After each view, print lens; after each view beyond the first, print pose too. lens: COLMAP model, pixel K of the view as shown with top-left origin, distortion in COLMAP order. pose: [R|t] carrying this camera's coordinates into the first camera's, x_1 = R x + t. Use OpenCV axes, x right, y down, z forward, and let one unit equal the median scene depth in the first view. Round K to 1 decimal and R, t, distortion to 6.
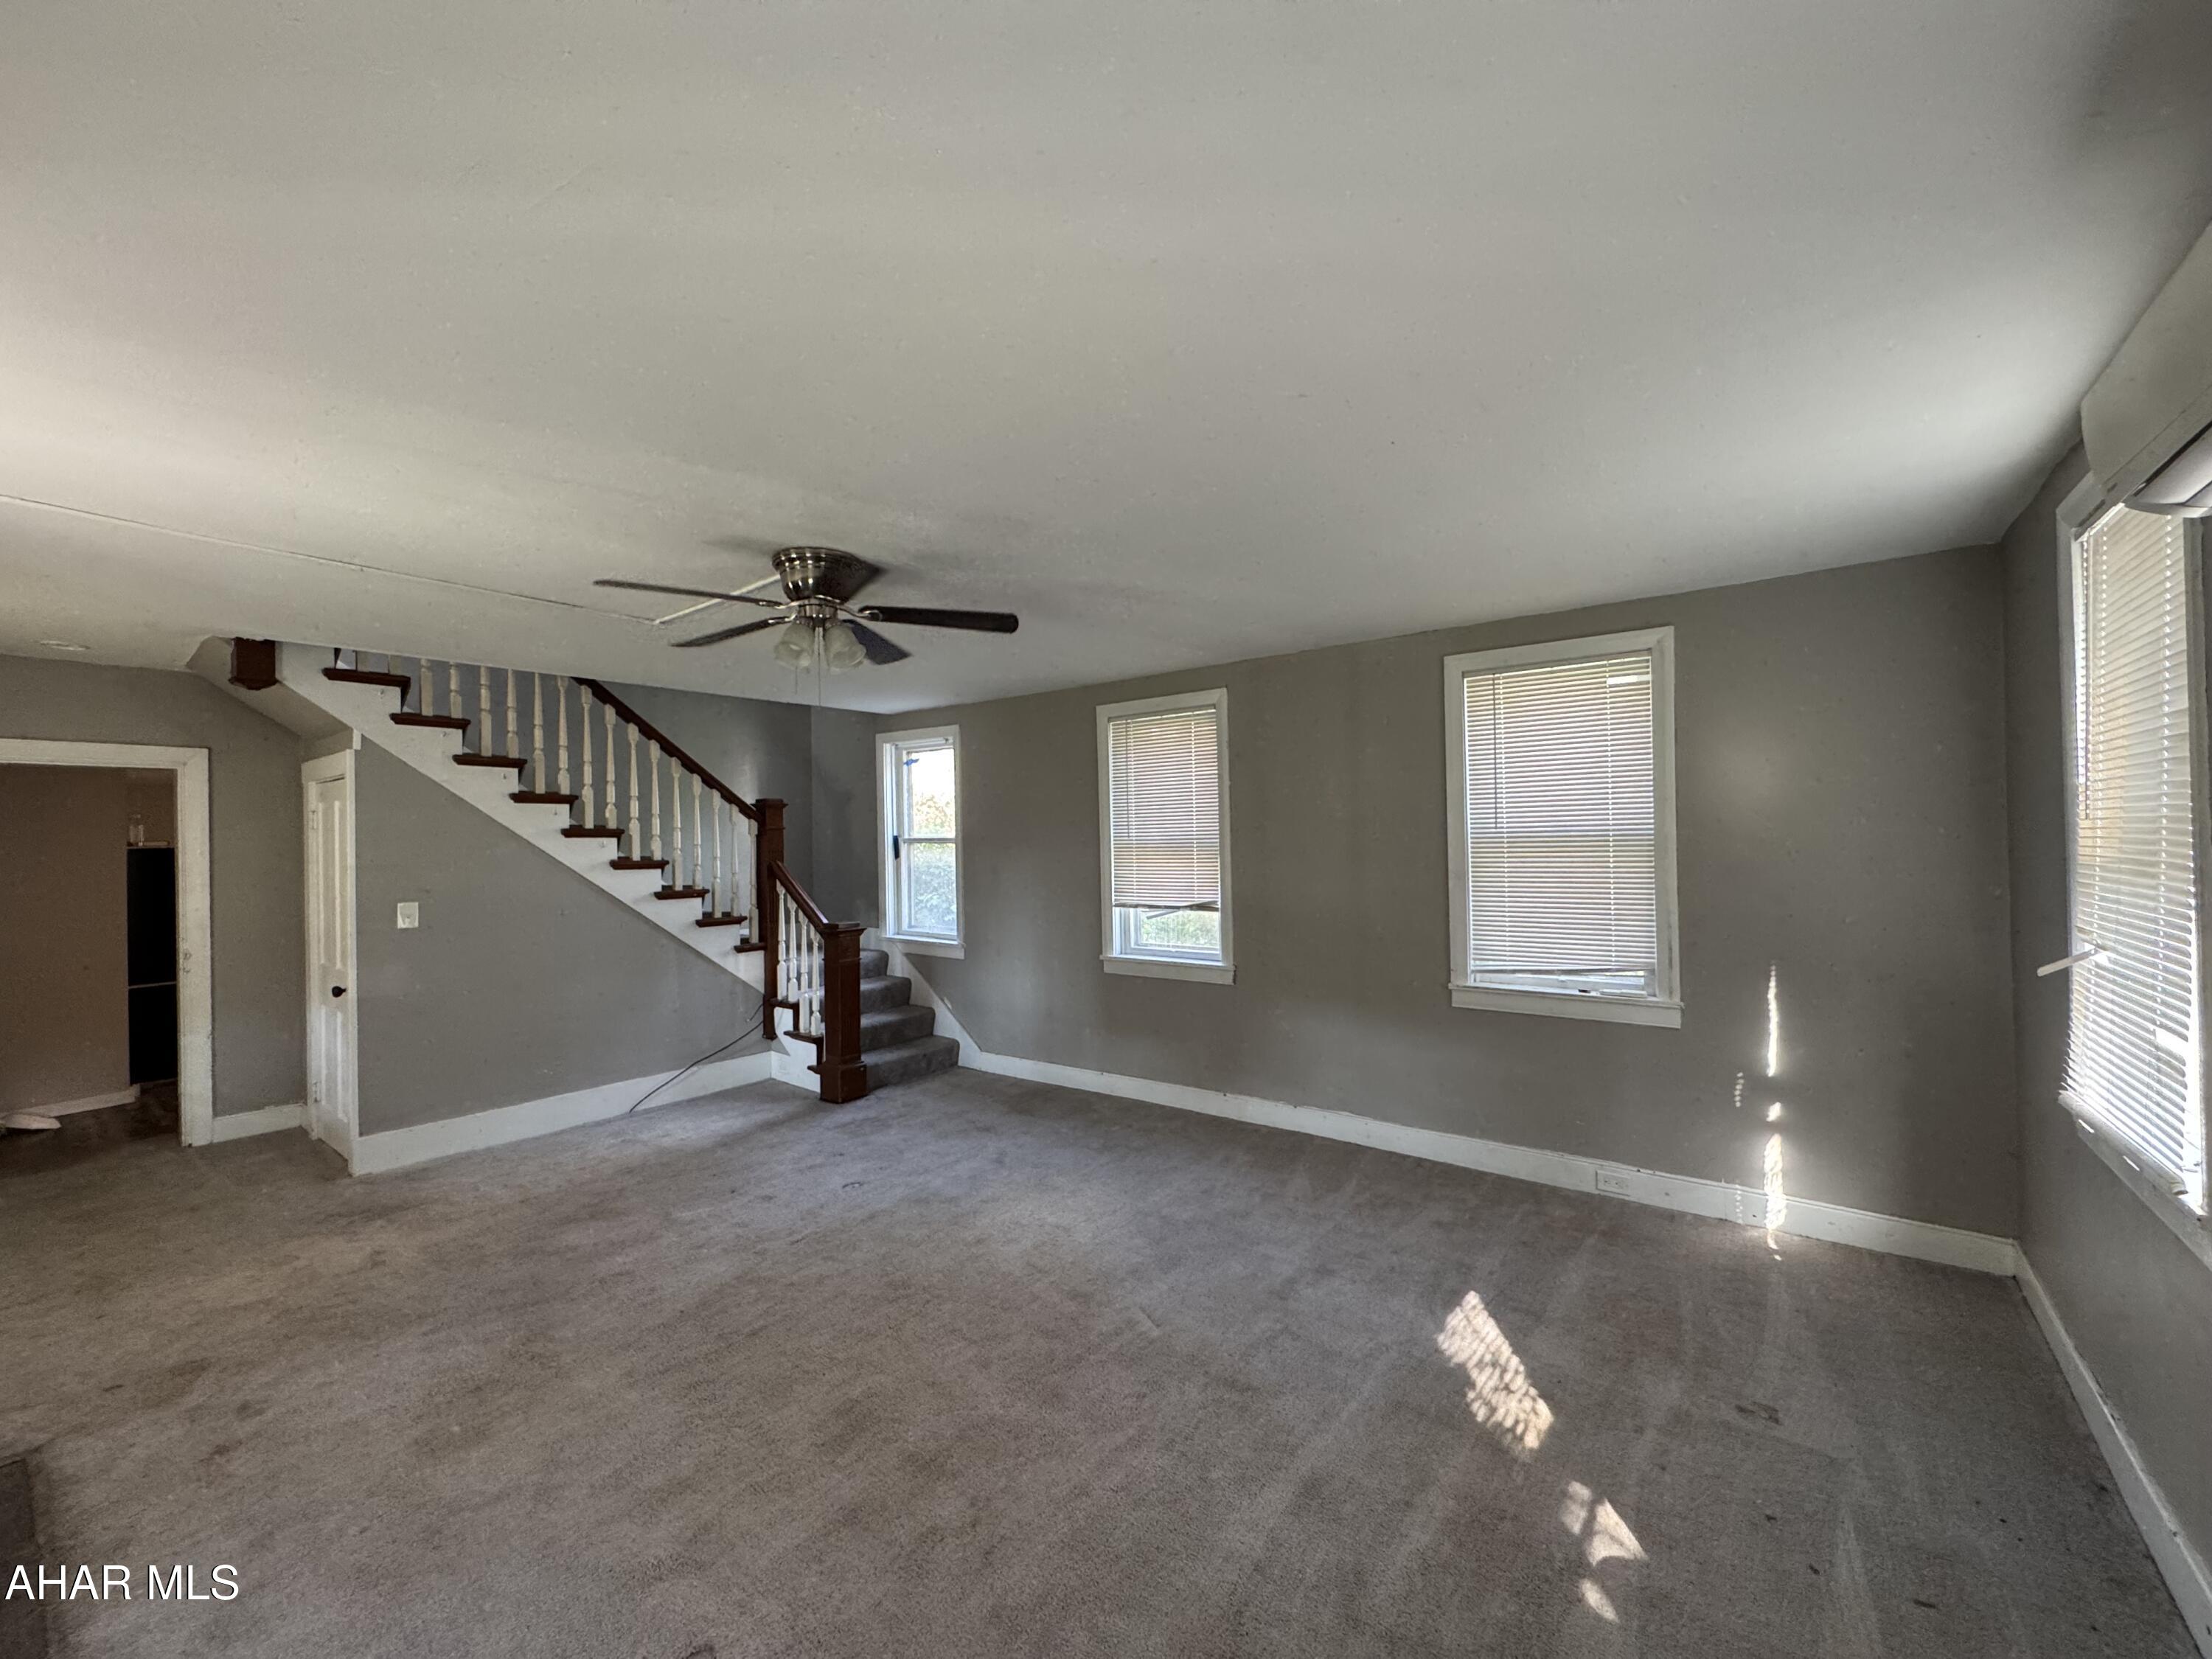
lens RADIAL K [[891.7, 0, 1106.0], [0, 891.7, 829.5], [0, 0, 1]] dist [-0.000552, 0.000126]
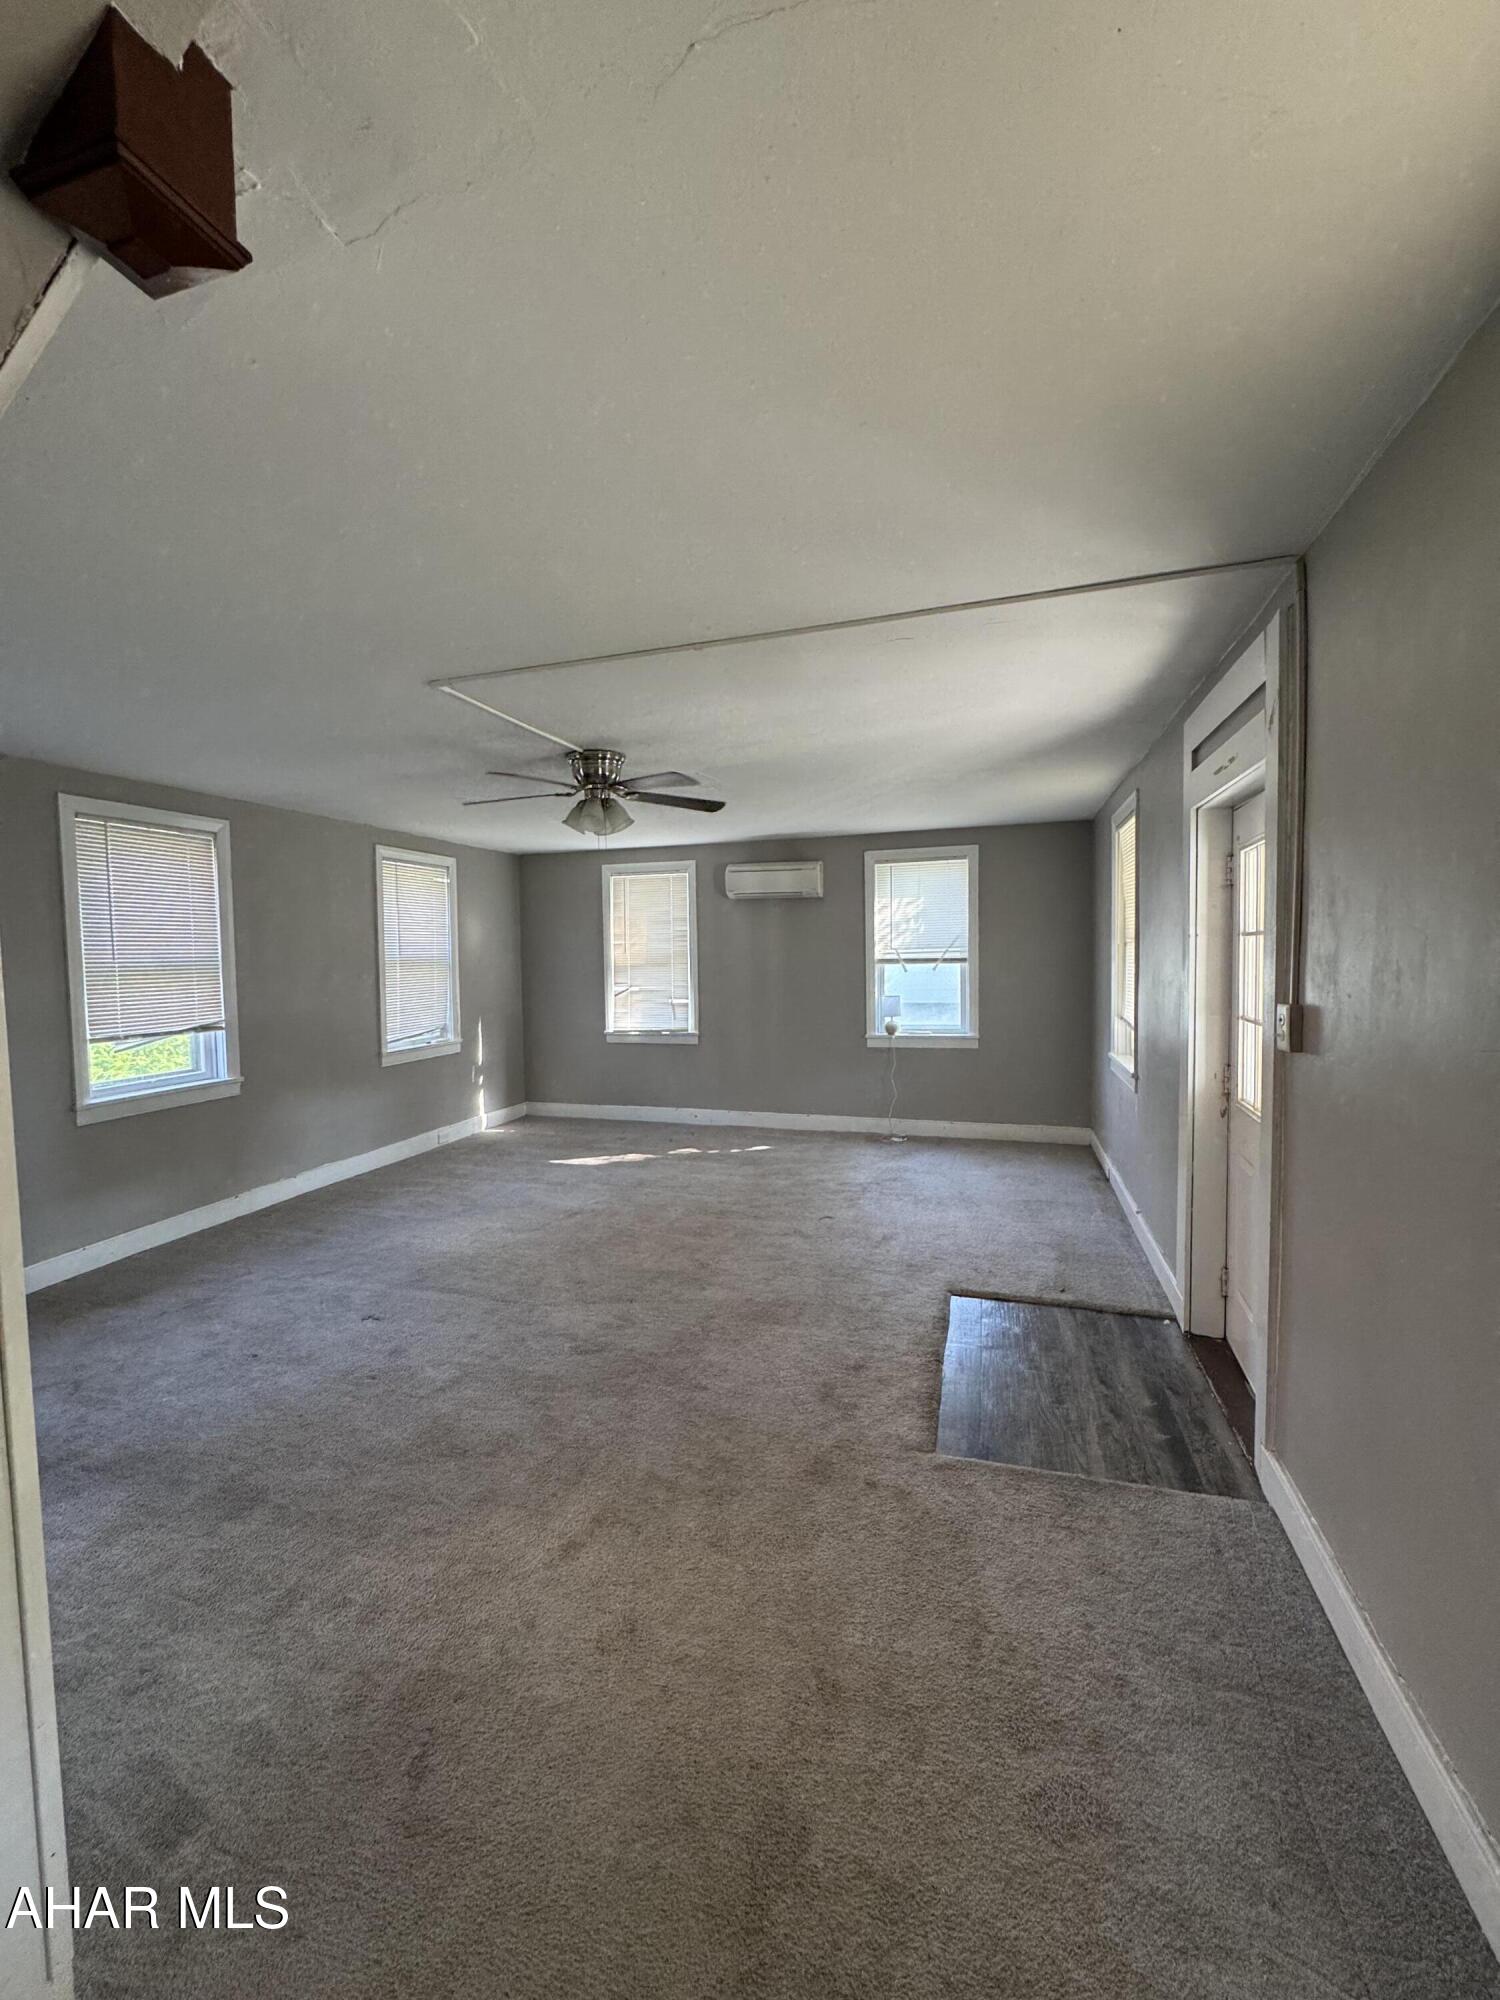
lens RADIAL K [[806.2, 0, 750.0], [0, 806.2, 1000.0], [0, 0, 1]] dist [-0.000552, 0.000126]
pose [[-0.360232, -0.028147, 0.932438, -1.197562], [0.016658, 0.999191, 0.036597, 0.038195], [-0.932714, 0.028716, -0.359472, 0.912418]]
